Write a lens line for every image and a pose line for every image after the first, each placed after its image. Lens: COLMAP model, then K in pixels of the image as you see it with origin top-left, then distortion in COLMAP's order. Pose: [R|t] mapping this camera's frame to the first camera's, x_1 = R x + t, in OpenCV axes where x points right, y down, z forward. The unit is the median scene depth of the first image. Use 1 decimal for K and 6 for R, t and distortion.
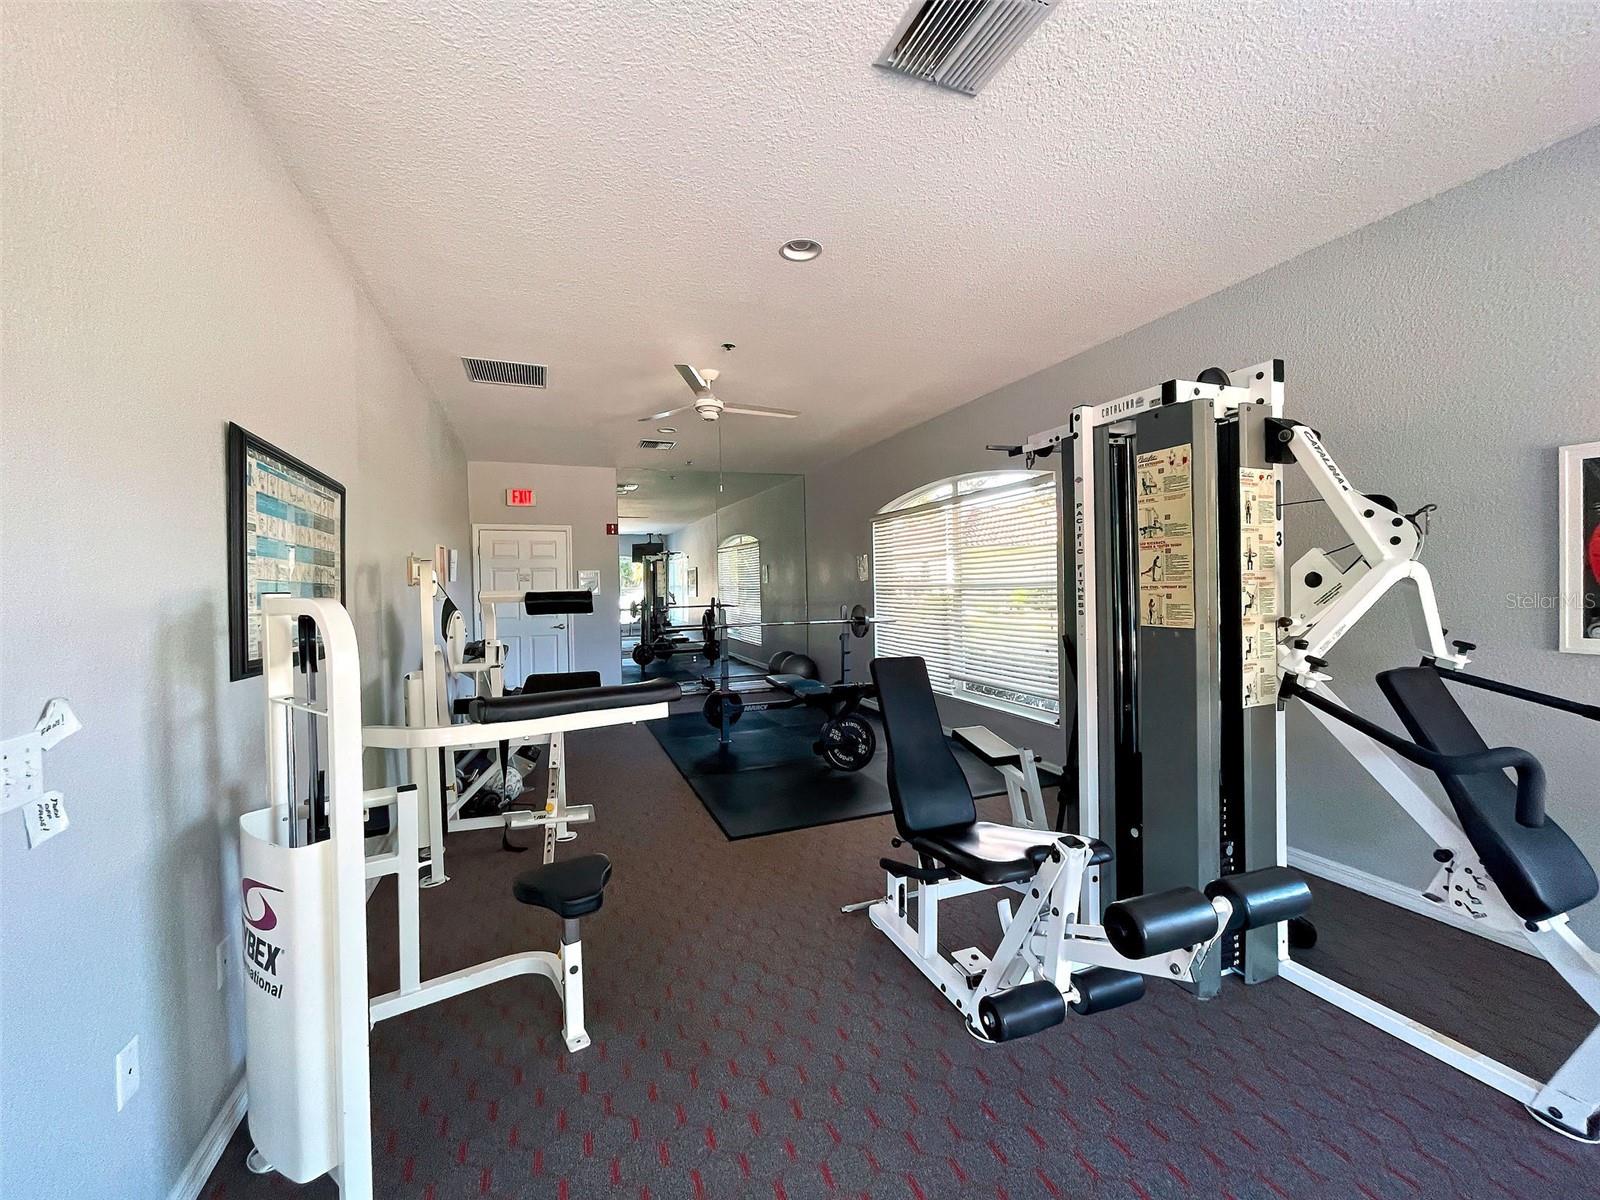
lens RADIAL K [[652.6, 0, 794.4], [0, 652.6, 599.6], [0, 0, 1]] dist [-0.002395, -0.000094]
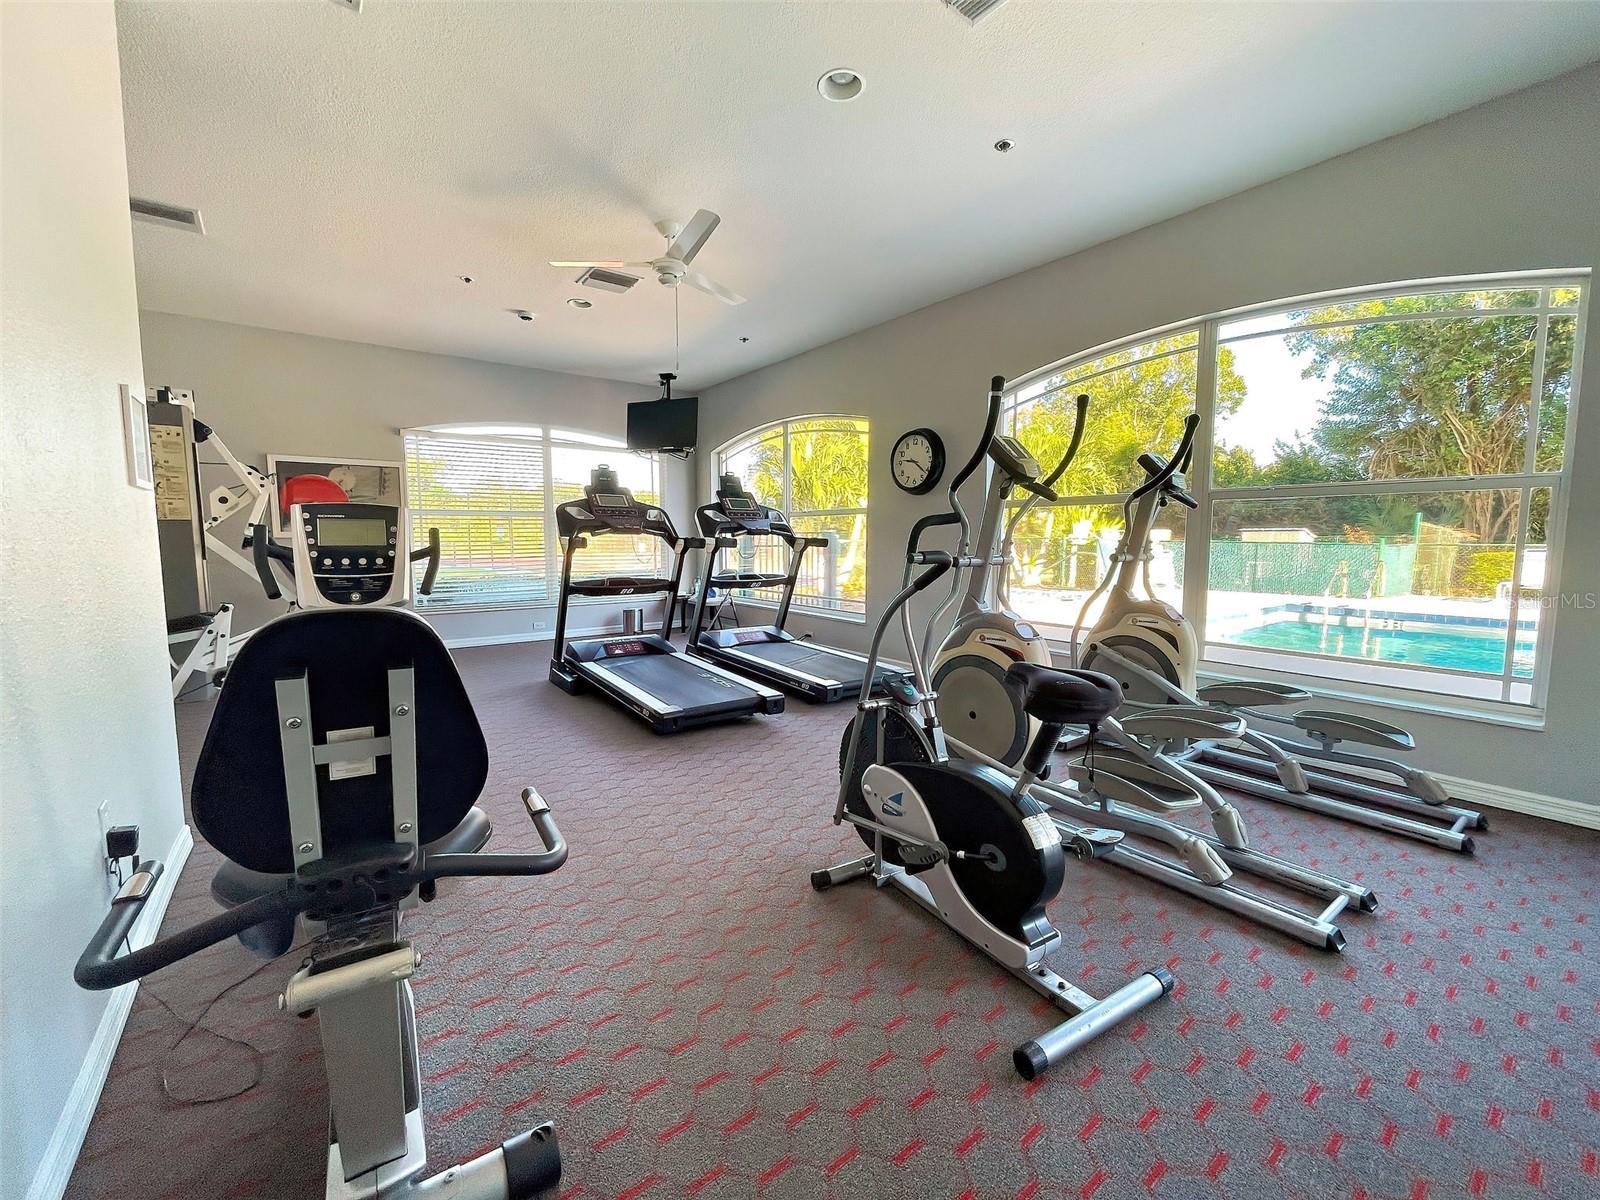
lens RADIAL K [[652.6, 0, 801.8], [0, 652.6, 596.1], [0, 0, 1]] dist [-0.002395, -0.000094]
pose [[-0.273395, -0.066936, 0.959570, -1.887360], [0.022918, 0.996839, 0.076065, 0.172214], [-0.961629, 0.042787, -0.270997, -0.271758]]
